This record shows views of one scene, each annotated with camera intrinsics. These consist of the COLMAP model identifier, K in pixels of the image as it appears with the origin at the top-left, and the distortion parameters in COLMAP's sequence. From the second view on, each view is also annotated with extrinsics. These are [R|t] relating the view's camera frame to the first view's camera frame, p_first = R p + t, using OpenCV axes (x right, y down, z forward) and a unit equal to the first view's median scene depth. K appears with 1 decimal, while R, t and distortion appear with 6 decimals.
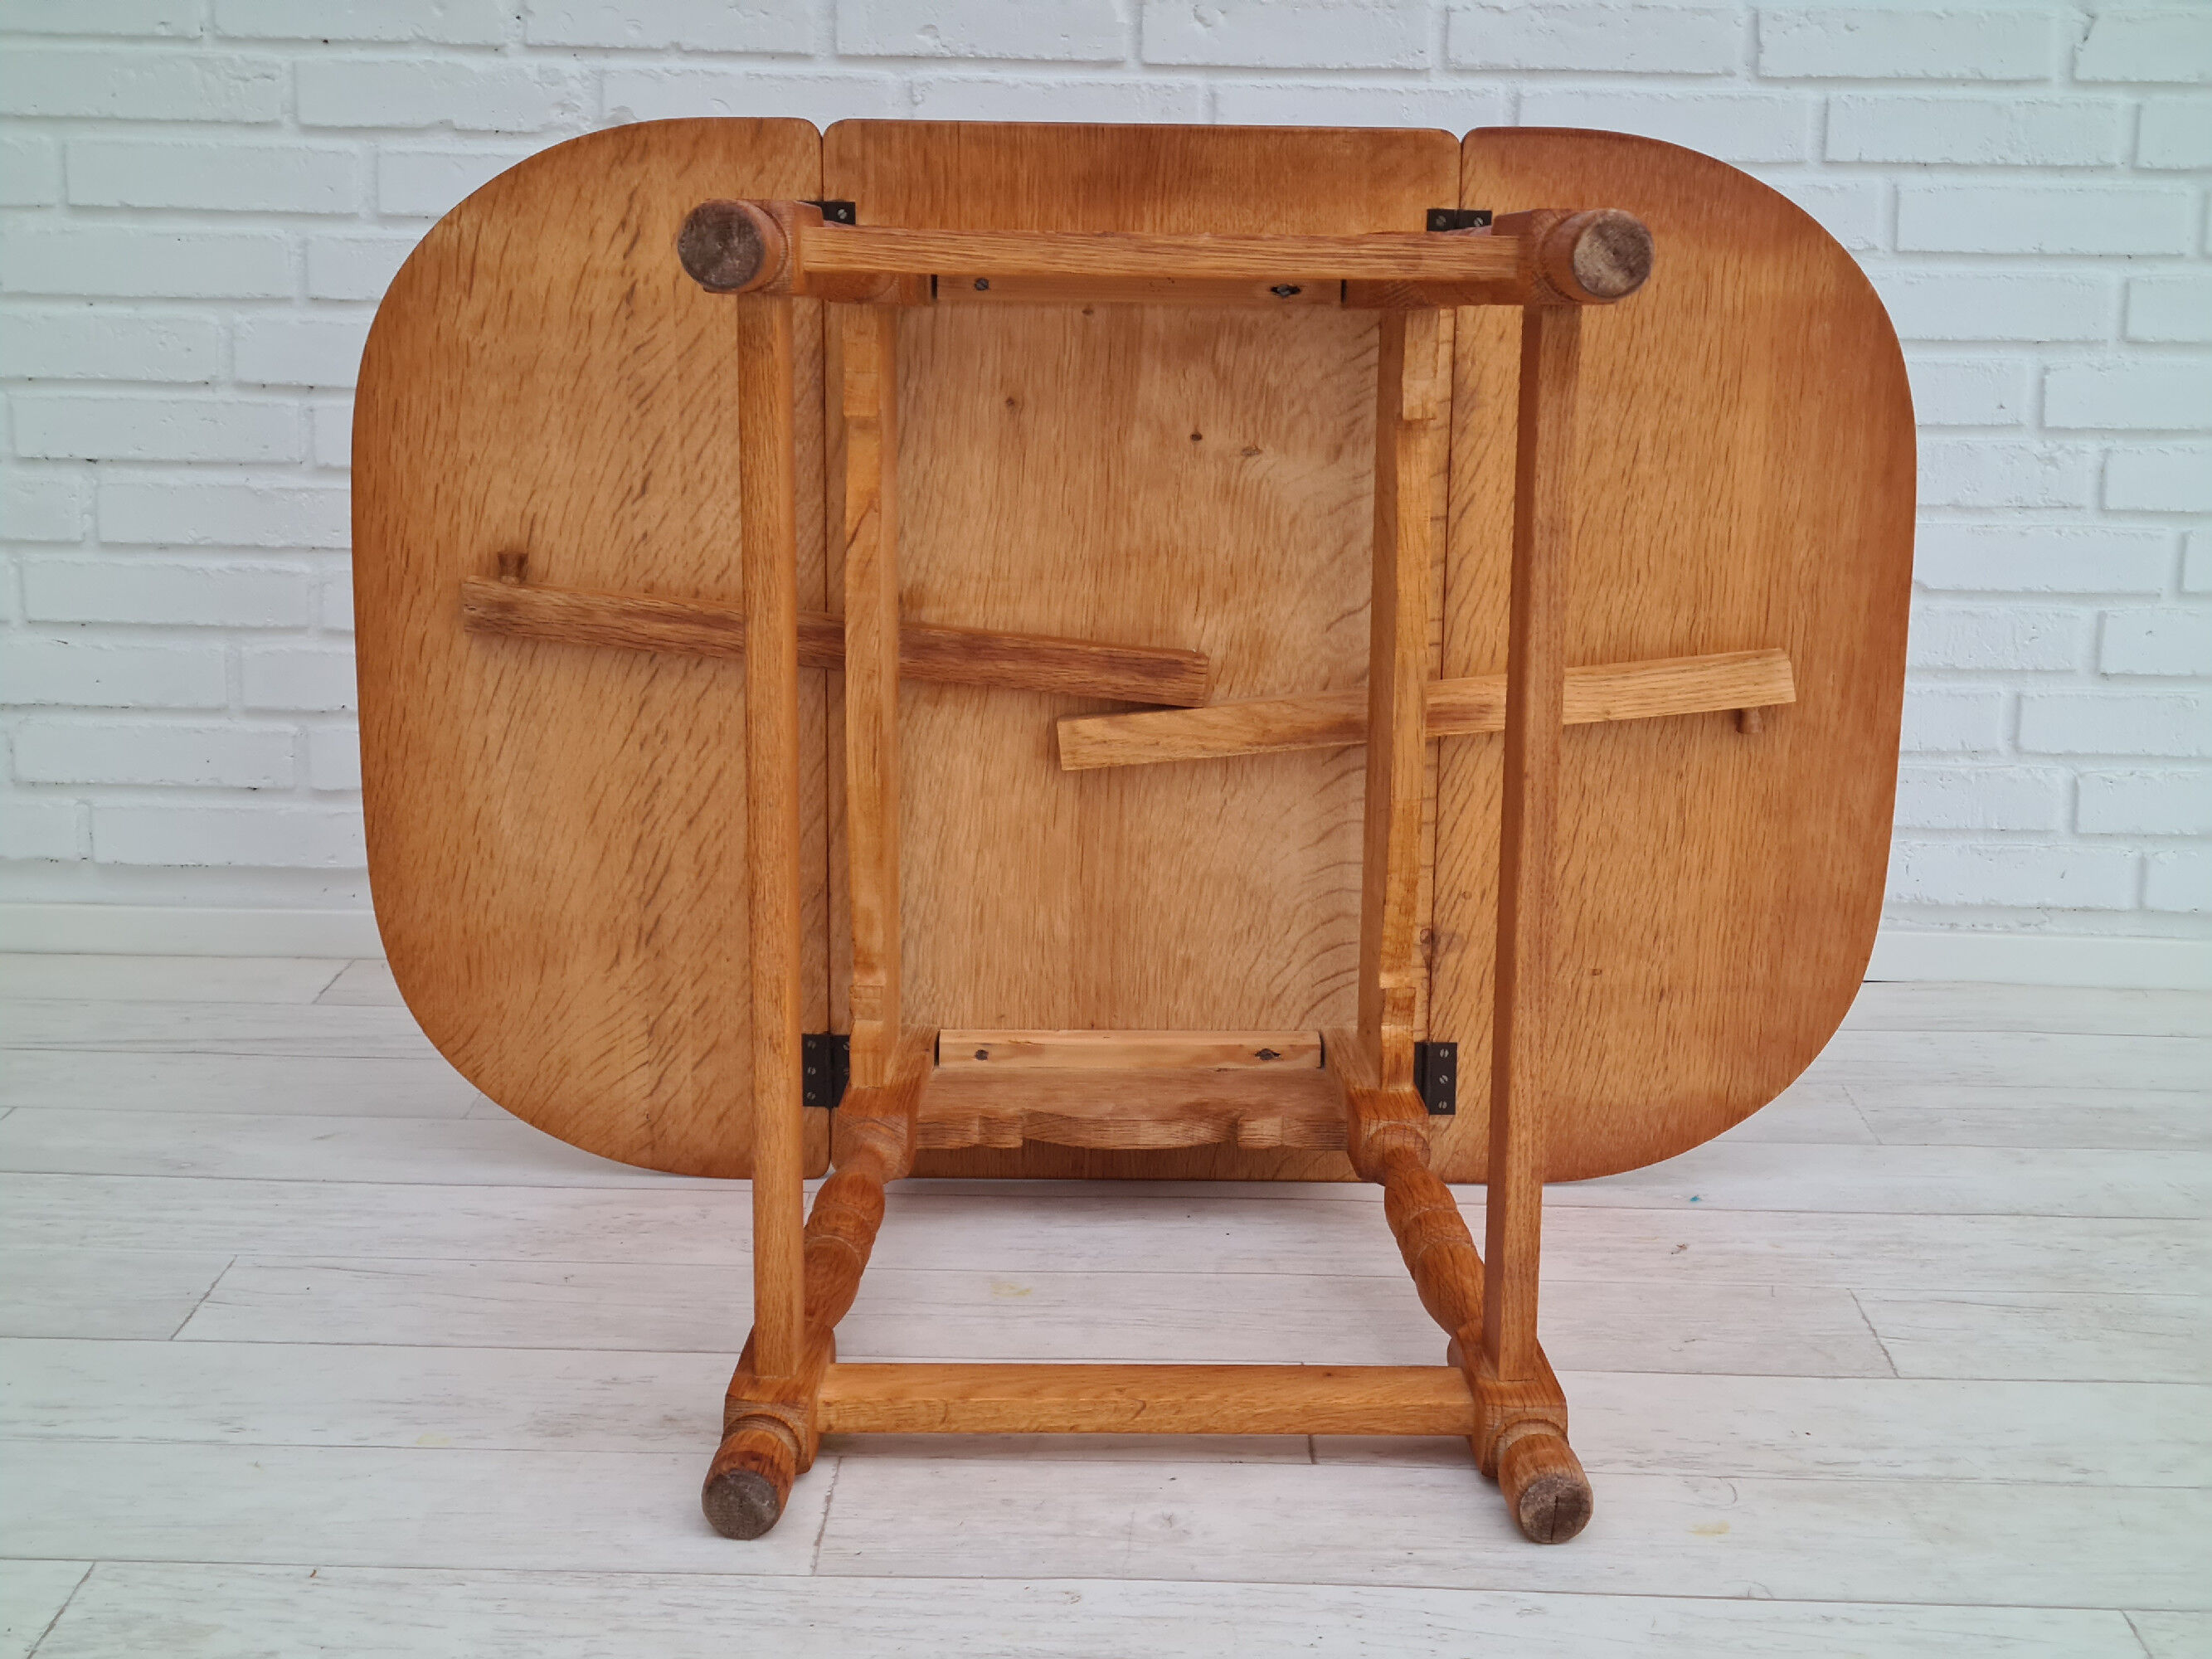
lens RADIAL K [[3346.7, 0, 1132.9], [0, 3346.7, 801.7], [0, 0, 1]] dist [0.070033, -0.024099]
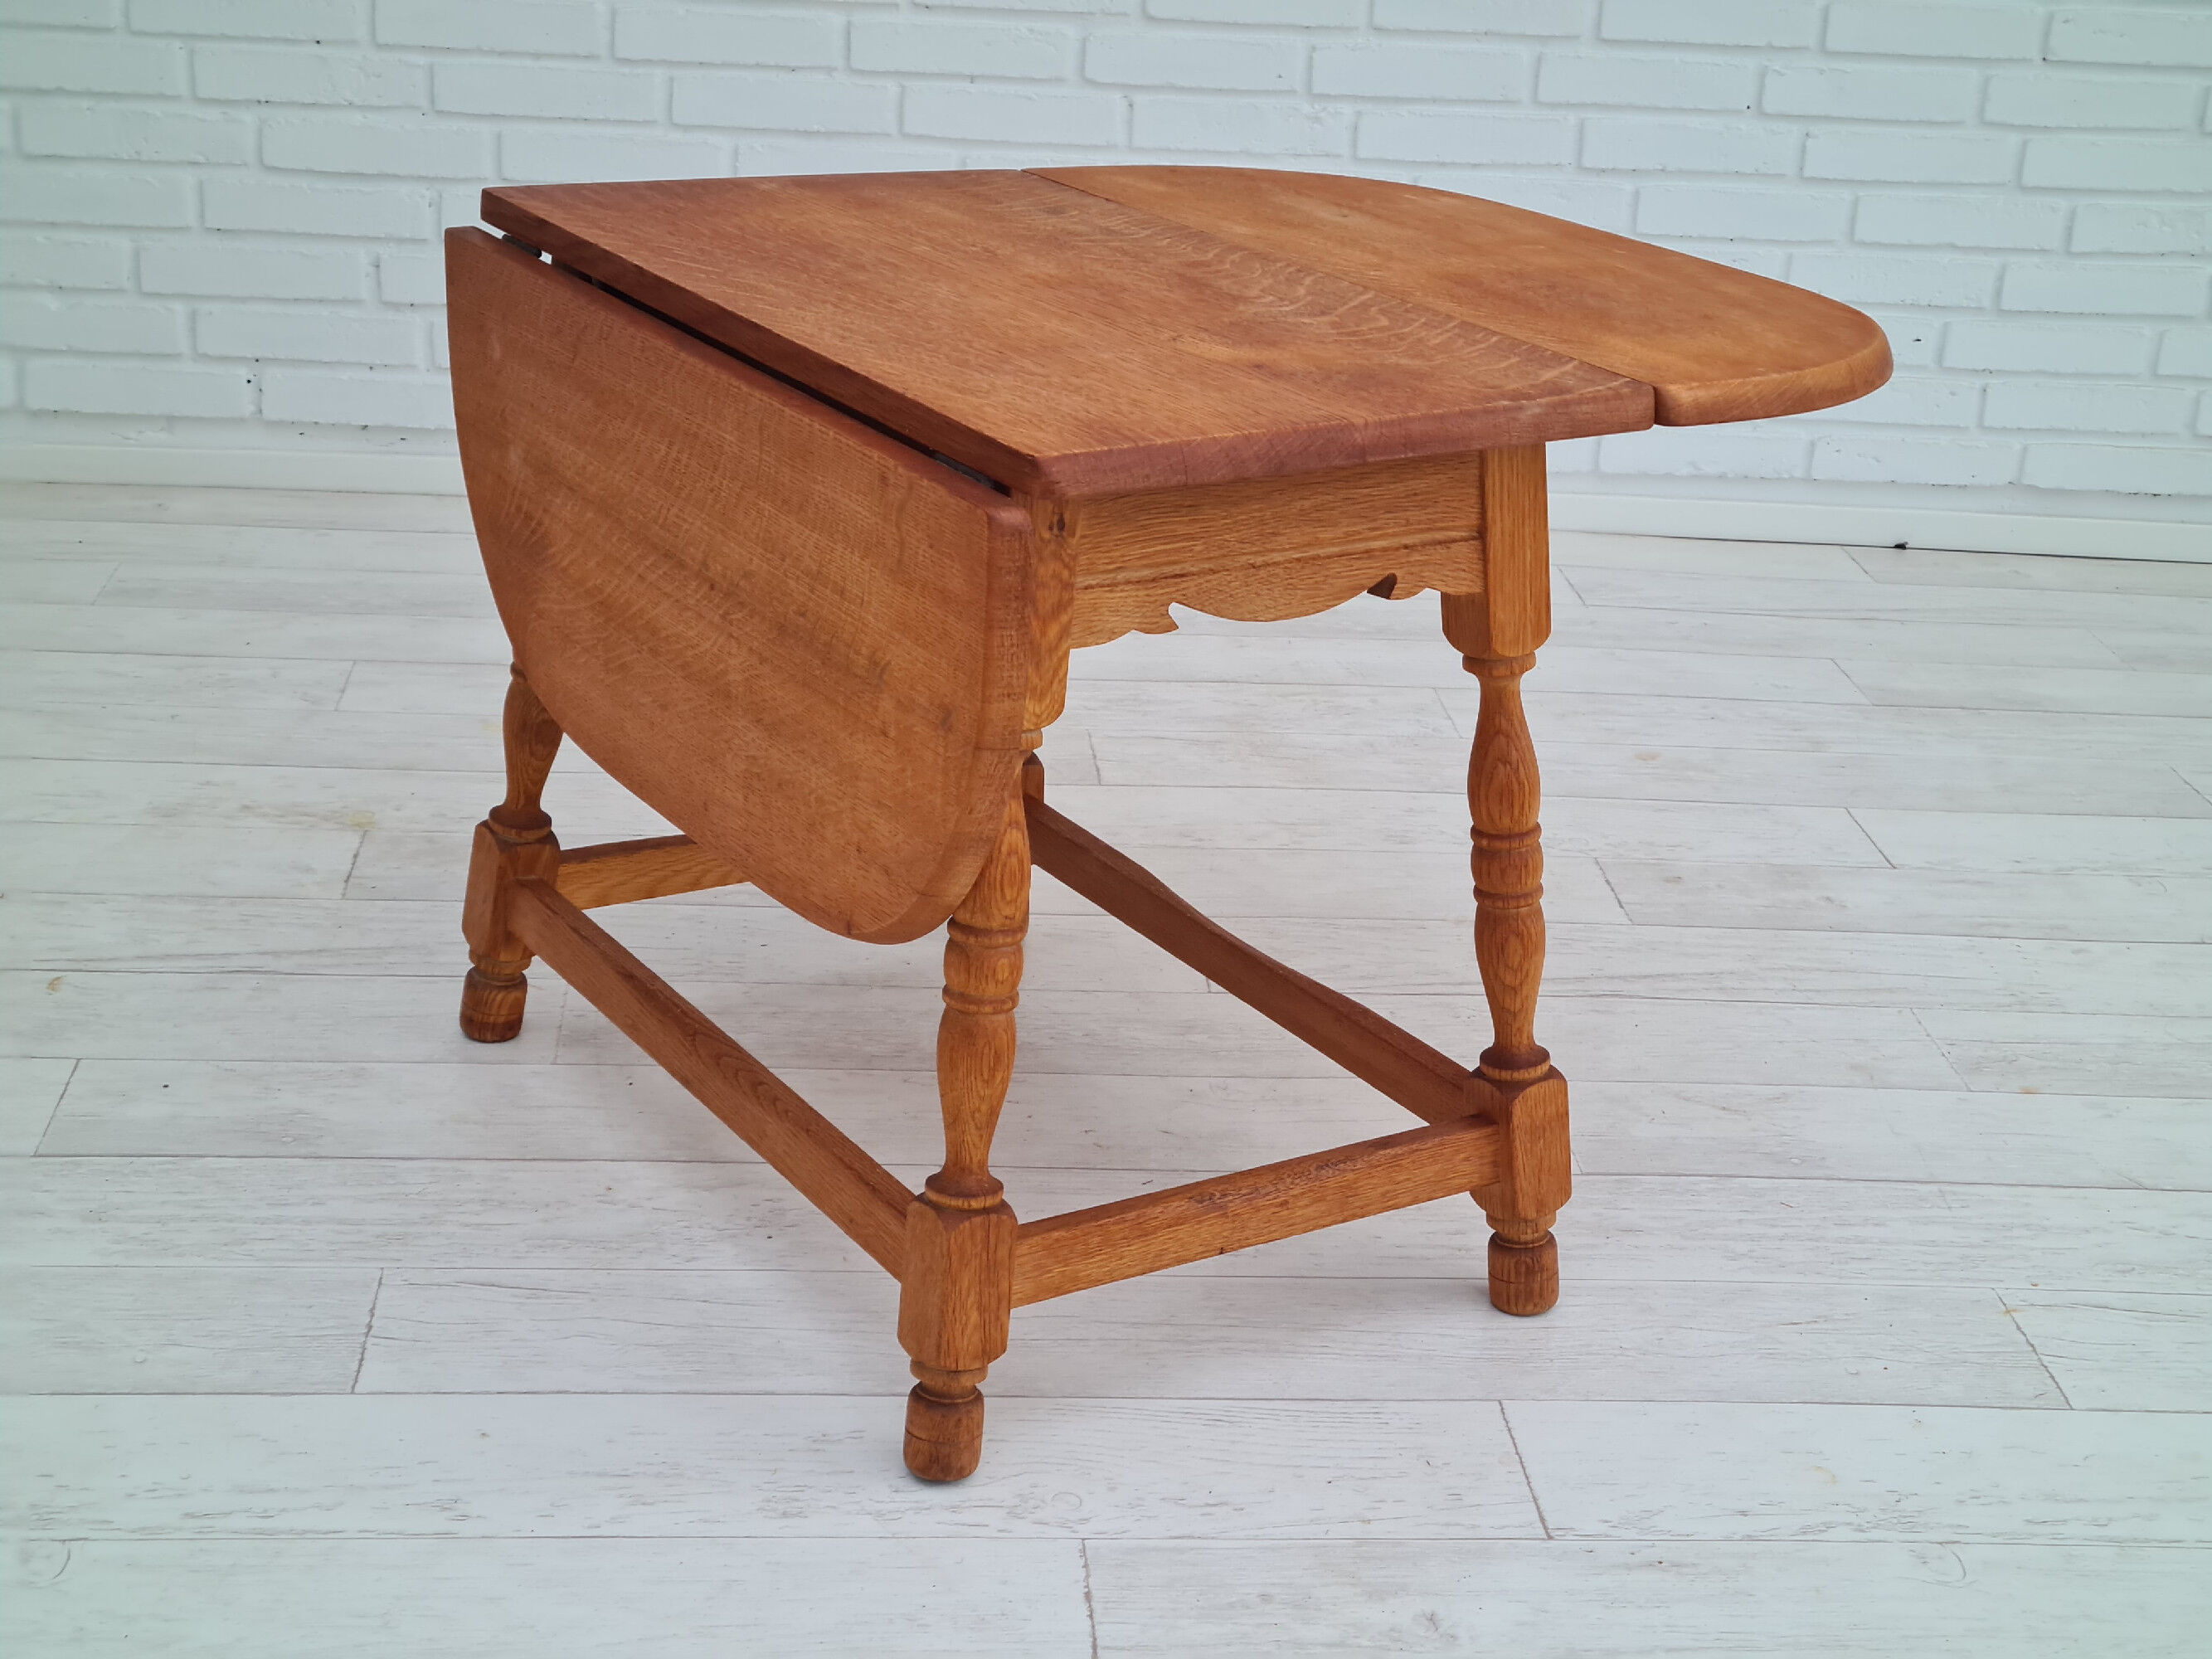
lens RADIAL K [[3350.4, 0, 1128.5], [0, 3350.4, 845.1], [0, 0, 1]] dist [0.102275, -0.165485]
pose [[0.994694, 0.001282, 0.102867, 0.065174], [-0.017153, 0.987992, 0.153548, -0.022074], [-0.101435, -0.154497, 0.982772, -0.339451]]
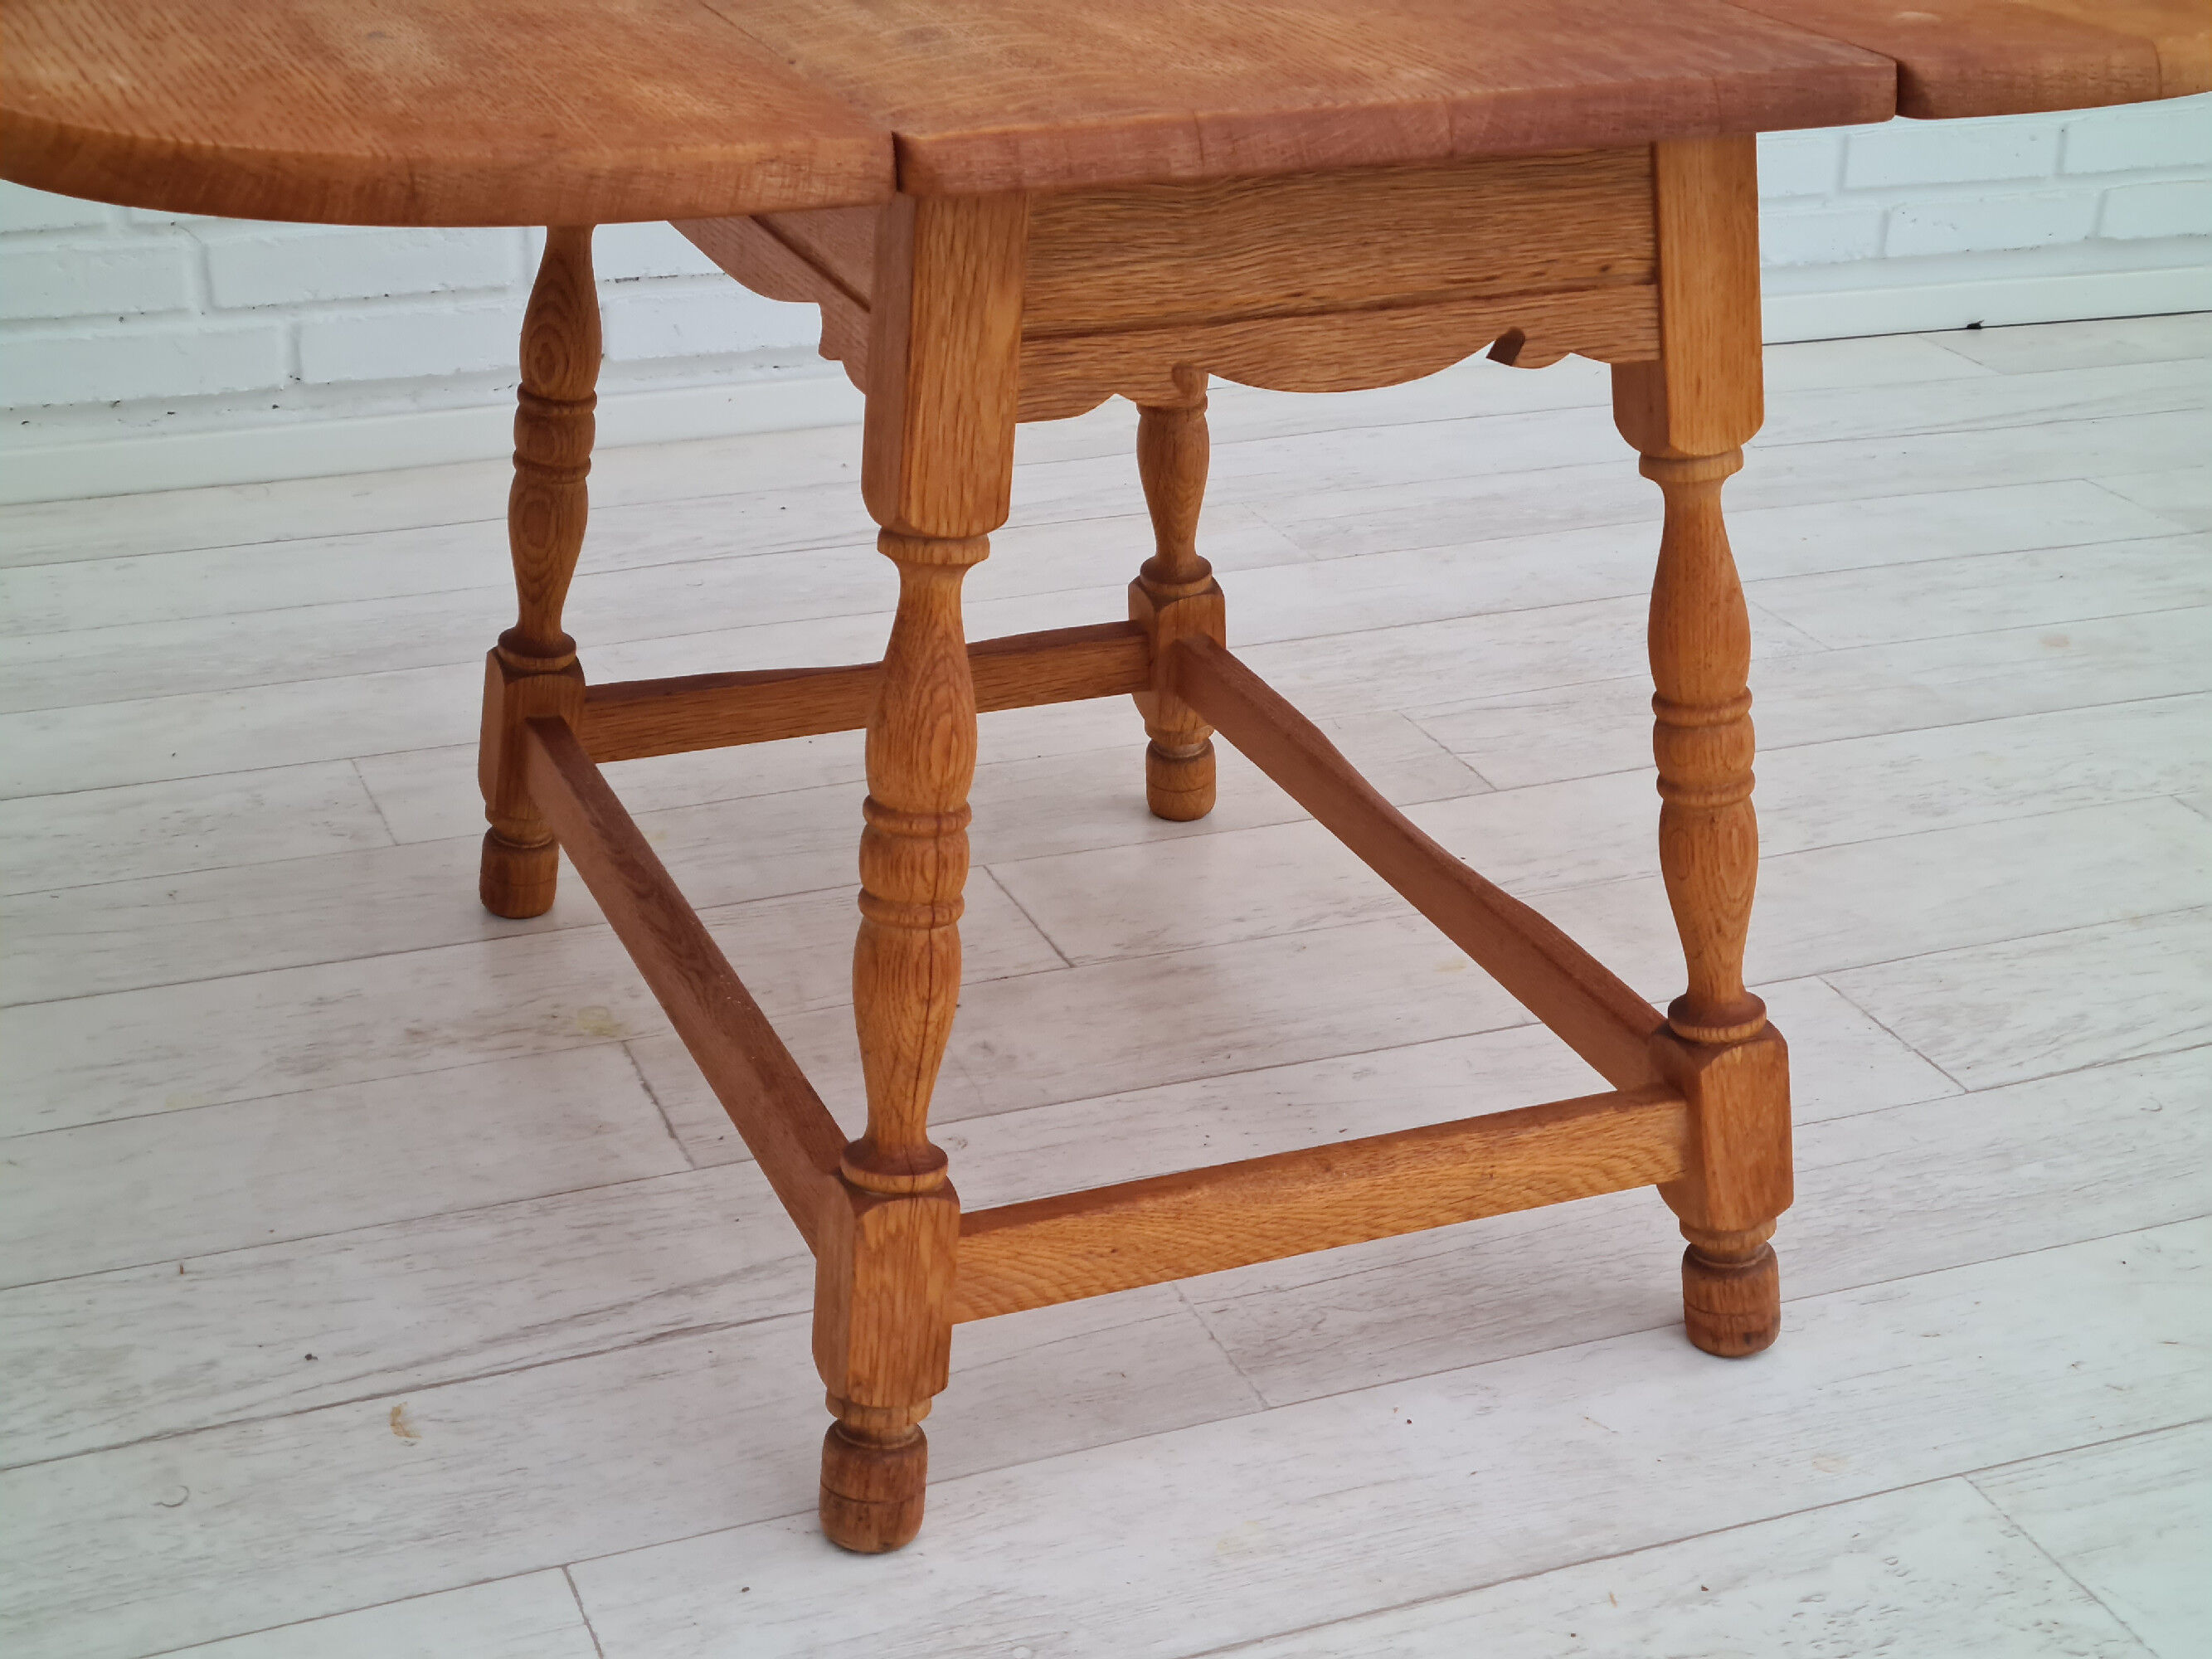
lens RADIAL K [[3328.2, 0, 1134.8], [0, 3328.2, 837.3], [0, 0, 1]] dist [0.130941, -0.344168]
pose [[0.919513, -0.154541, 0.361403, -0.201351], [0.074965, 0.971538, 0.224711, -0.048202], [-0.385844, -0.179532, 0.904927, 0.050296]]
